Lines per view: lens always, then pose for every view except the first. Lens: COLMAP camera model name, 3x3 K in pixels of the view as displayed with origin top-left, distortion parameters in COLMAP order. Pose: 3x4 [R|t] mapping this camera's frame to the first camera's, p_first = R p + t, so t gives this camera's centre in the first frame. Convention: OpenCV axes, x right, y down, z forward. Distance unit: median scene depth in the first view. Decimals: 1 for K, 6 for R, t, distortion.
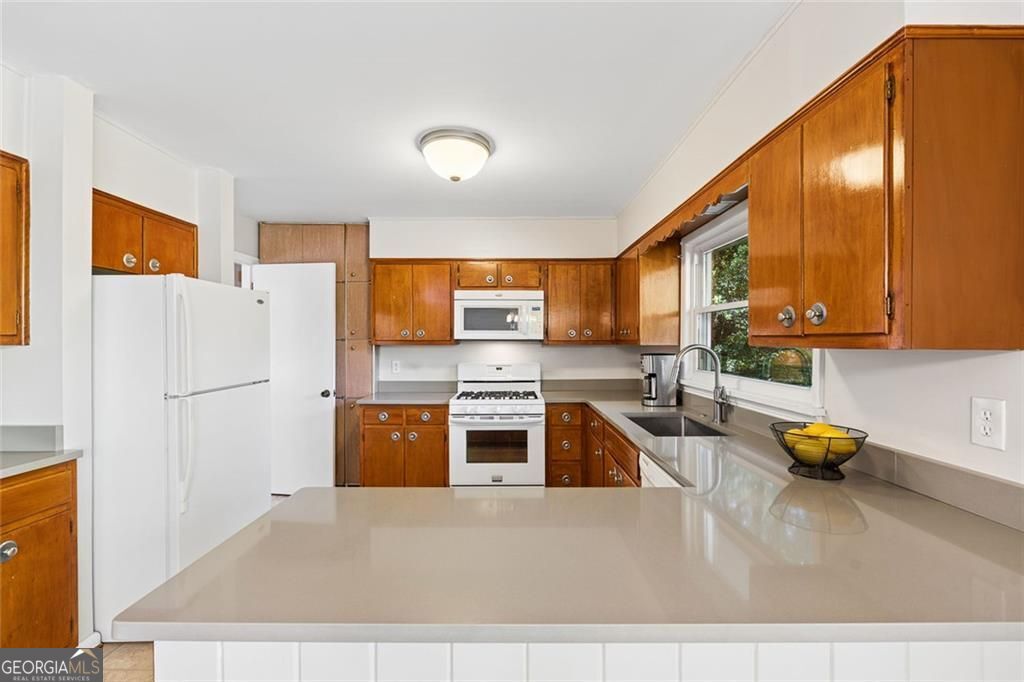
lens RADIAL K [[446.0, 0, 512.0], [0, 446.0, 341.0], [0, 0, 1]] dist [-0.001374, -0.000069]
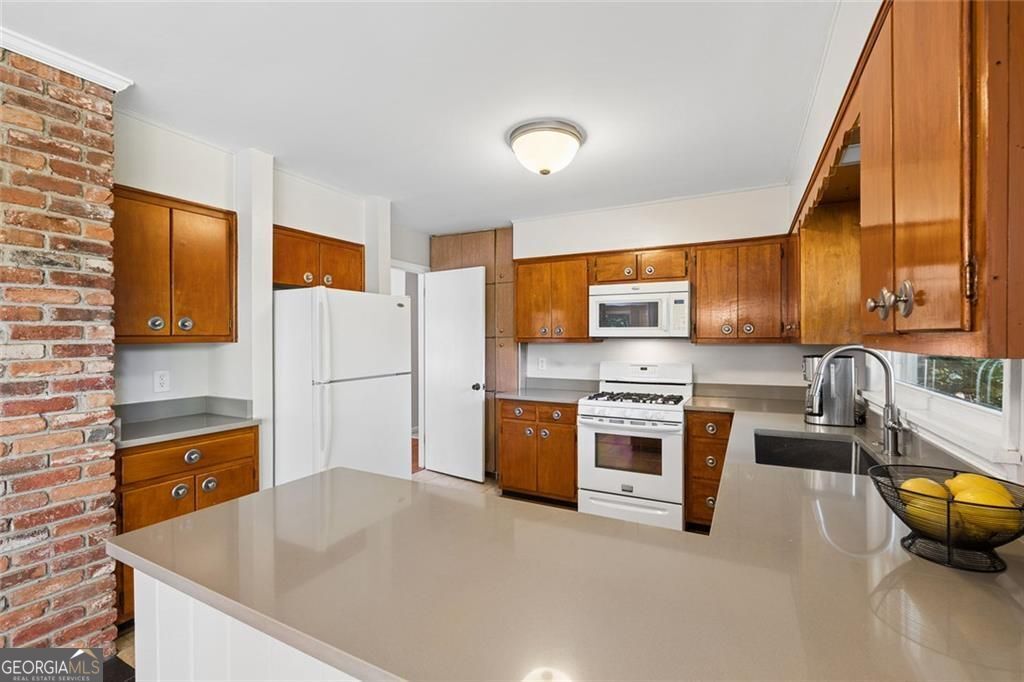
lens RADIAL K [[450.2, 0, 512.7], [0, 450.2, 337.8], [0, 0, 1]] dist [-0.003913, -0.000452]
pose [[0.887083, -0.000630, -0.461610, 0.183230], [0.000906, 1.000000, 0.000375, -0.002286], [0.461609, -0.000751, 0.887083, 0.067541]]
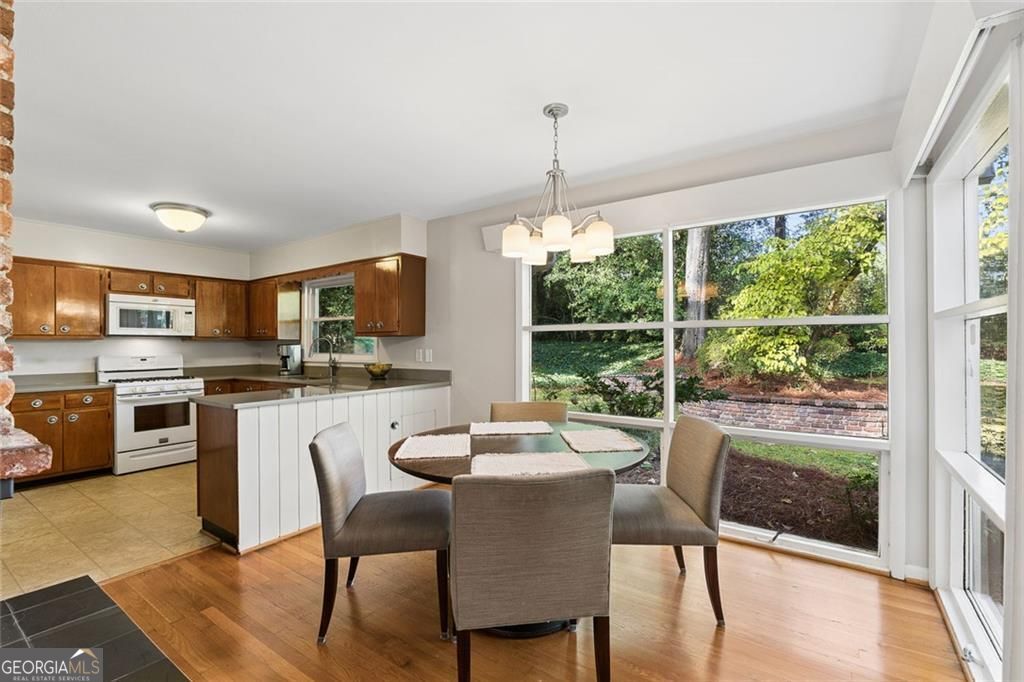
lens RADIAL K [[454.5, 0, 511.1], [0, 454.5, 343.1], [0, 0, 1]] dist [-0.001850, -0.000425]
pose [[0.575191, 0.000210, 0.818019, -0.535496], [0.005813, 0.999974, -0.004345, 0.032244], [-0.817999, 0.007254, 0.575174, -0.610319]]
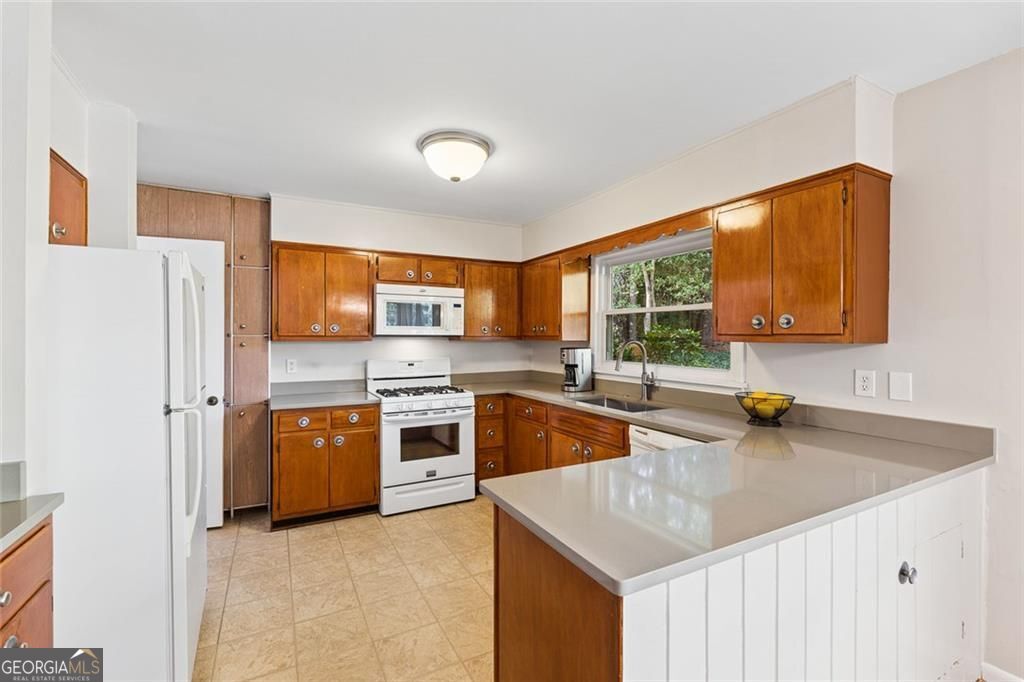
lens RADIAL K [[450.2, 0, 512.7], [0, 450.2, 337.8], [0, 0, 1]] dist [-0.003913, -0.000452]
pose [[0.881874, -0.000766, 0.471485, -0.346871], [-0.001414, 0.999990, 0.004271, -0.002374], [-0.471484, -0.004433, 0.881864, 0.016502]]
